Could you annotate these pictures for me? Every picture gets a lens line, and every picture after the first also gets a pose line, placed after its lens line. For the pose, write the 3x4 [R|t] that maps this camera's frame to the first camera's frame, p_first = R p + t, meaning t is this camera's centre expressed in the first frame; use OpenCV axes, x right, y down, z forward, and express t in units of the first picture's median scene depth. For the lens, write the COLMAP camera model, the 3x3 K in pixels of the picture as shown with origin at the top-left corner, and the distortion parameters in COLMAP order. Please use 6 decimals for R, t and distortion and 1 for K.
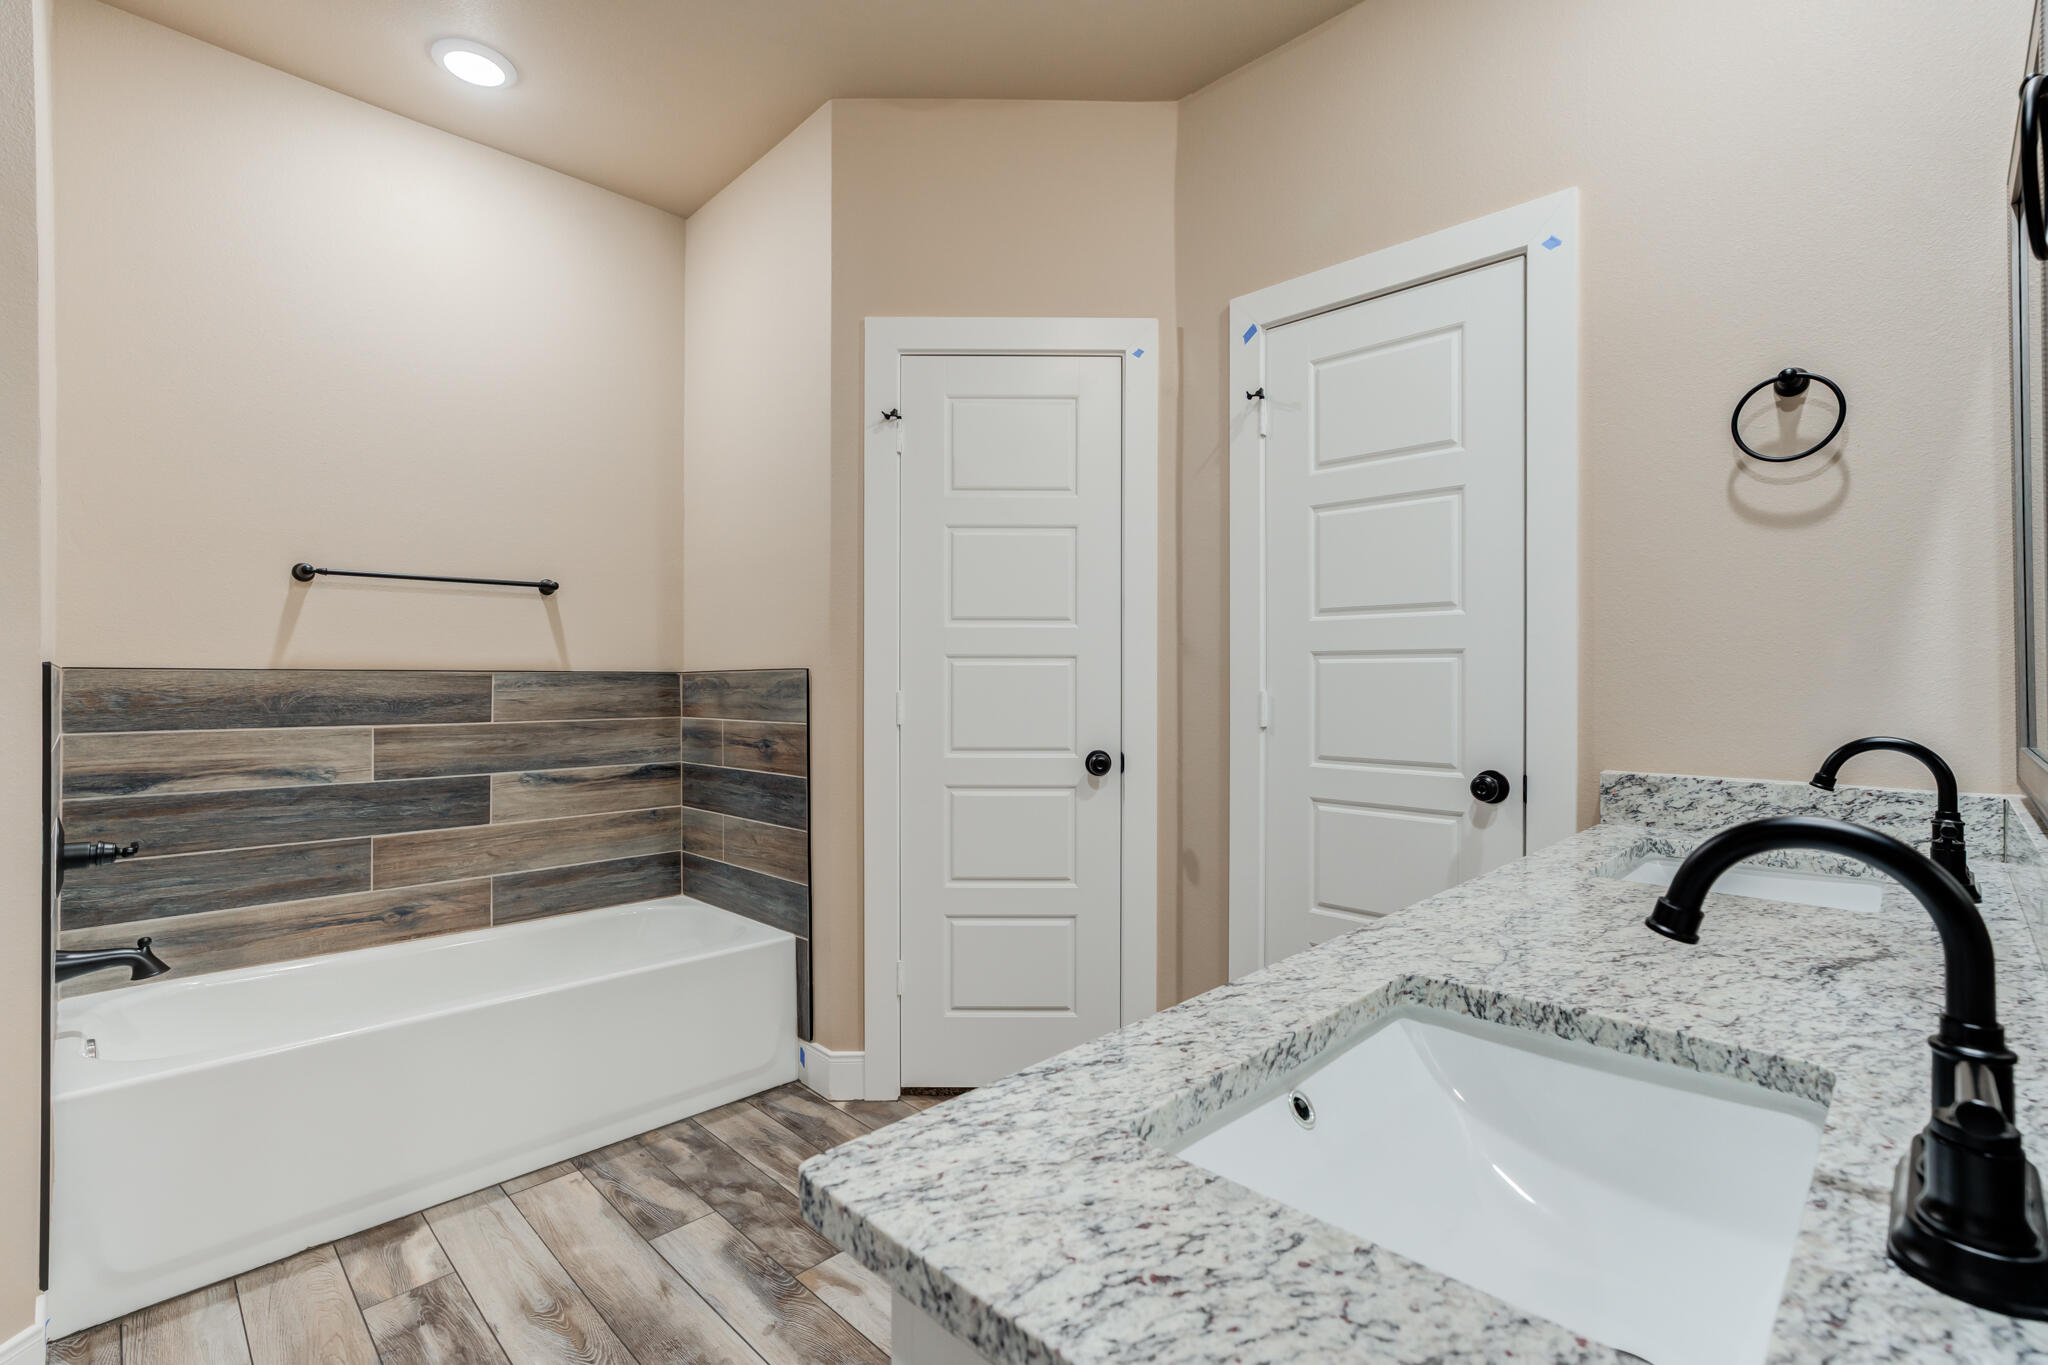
lens RADIAL K [[934.3, 0, 1022.7], [0, 934.3, 675.3], [0, 0, 1]] dist [-0.015116, 0.015184]
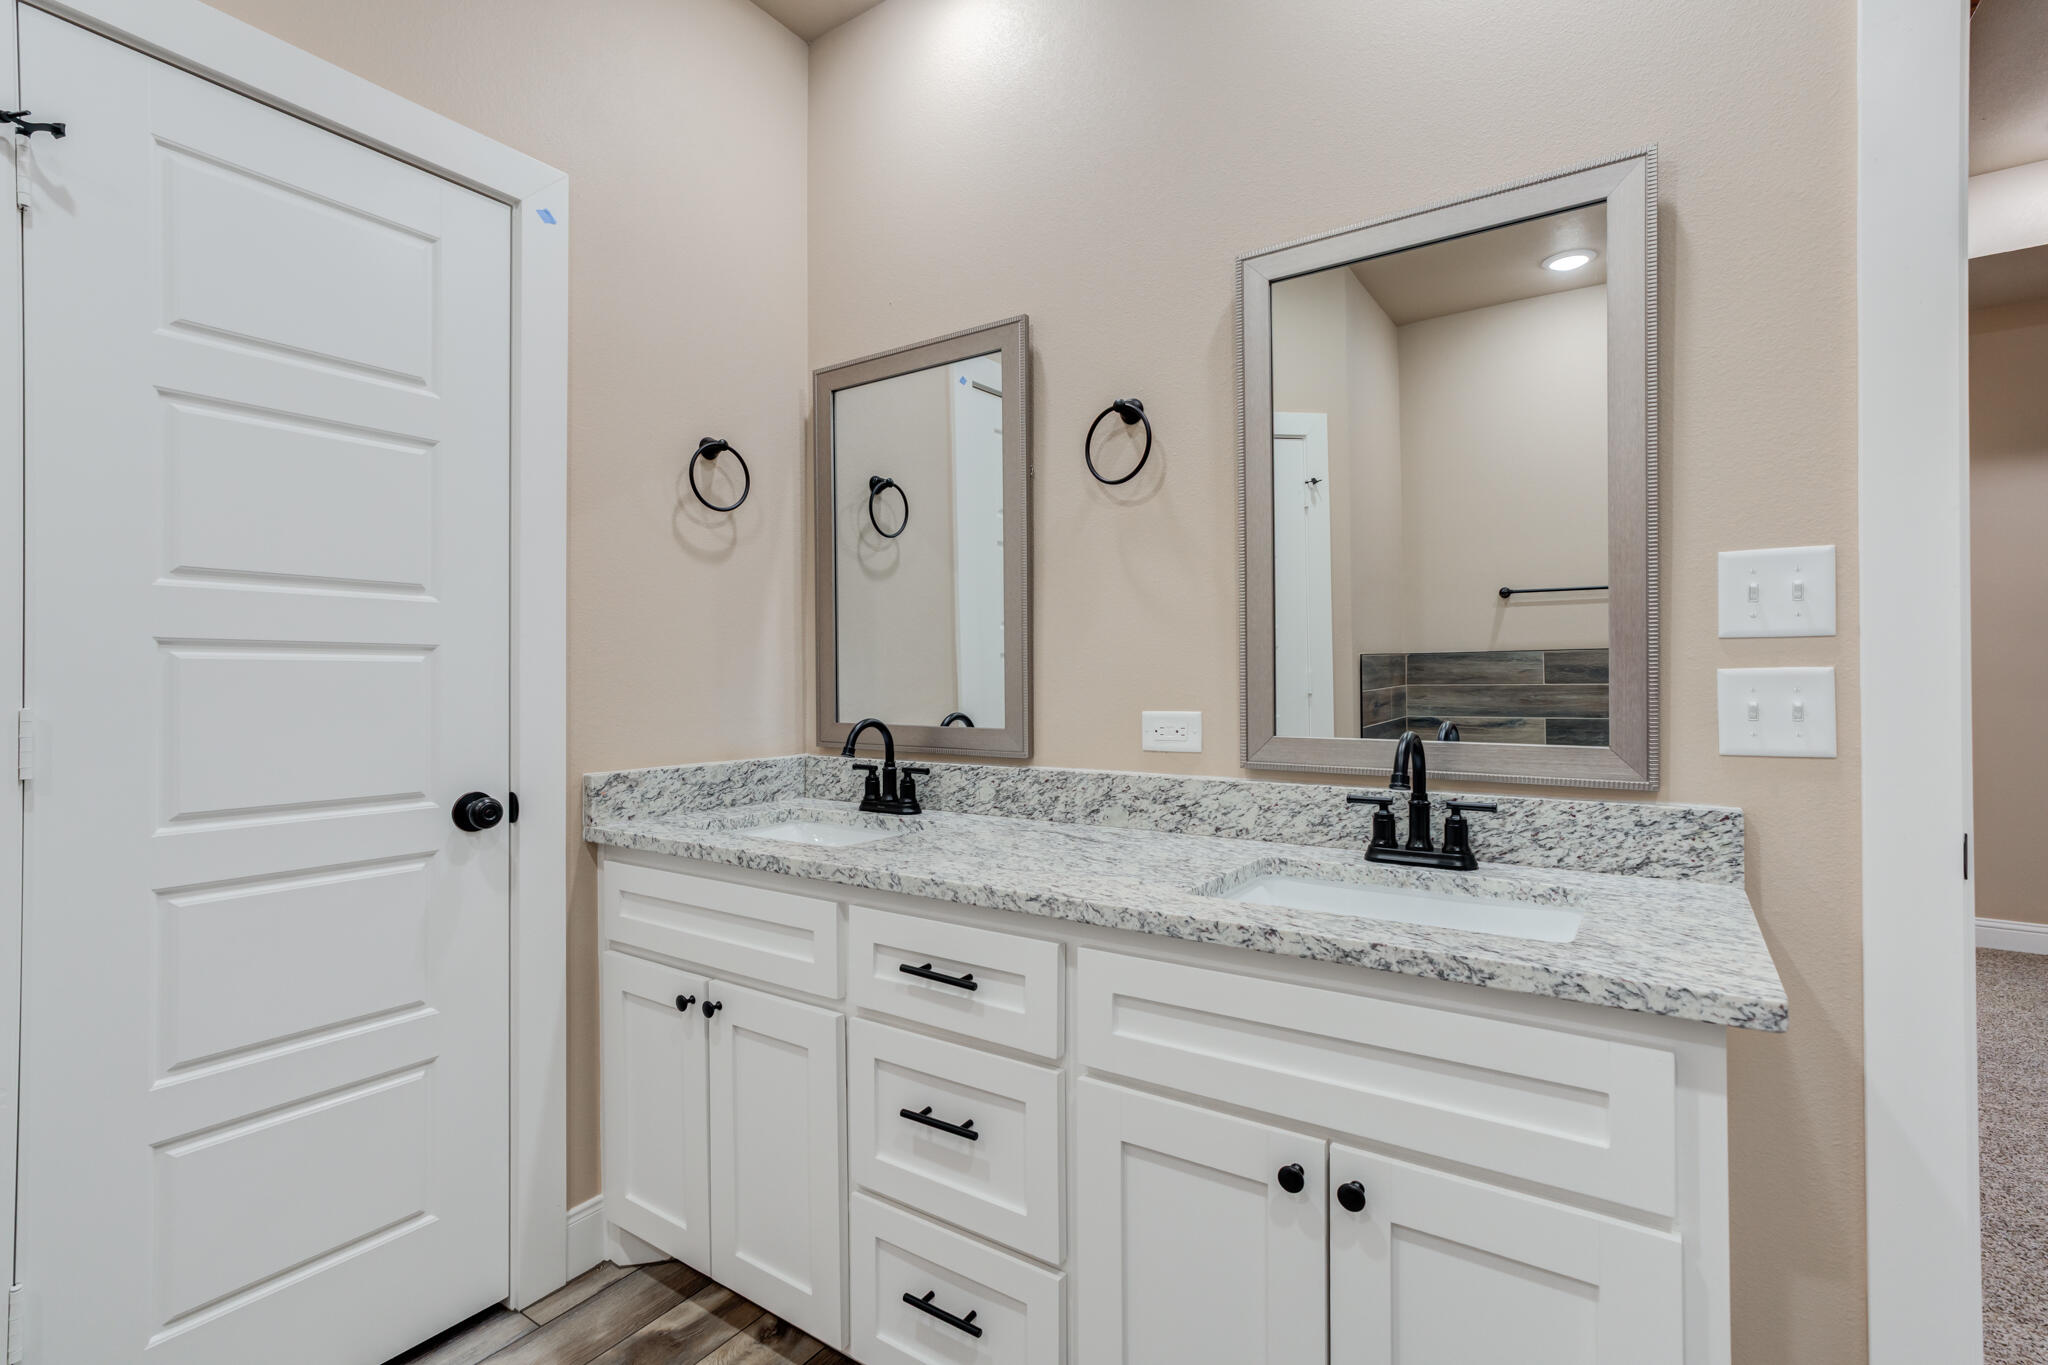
lens RADIAL K [[934.3, 0, 1022.7], [0, 934.3, 675.3], [0, 0, 1]] dist [-0.015116, 0.015184]
pose [[-0.176112, -0.000804, 0.984370, -0.461135], [-0.005503, 0.999985, -0.000168, -0.006233], [-0.984355, -0.005446, -0.176114, 0.745280]]
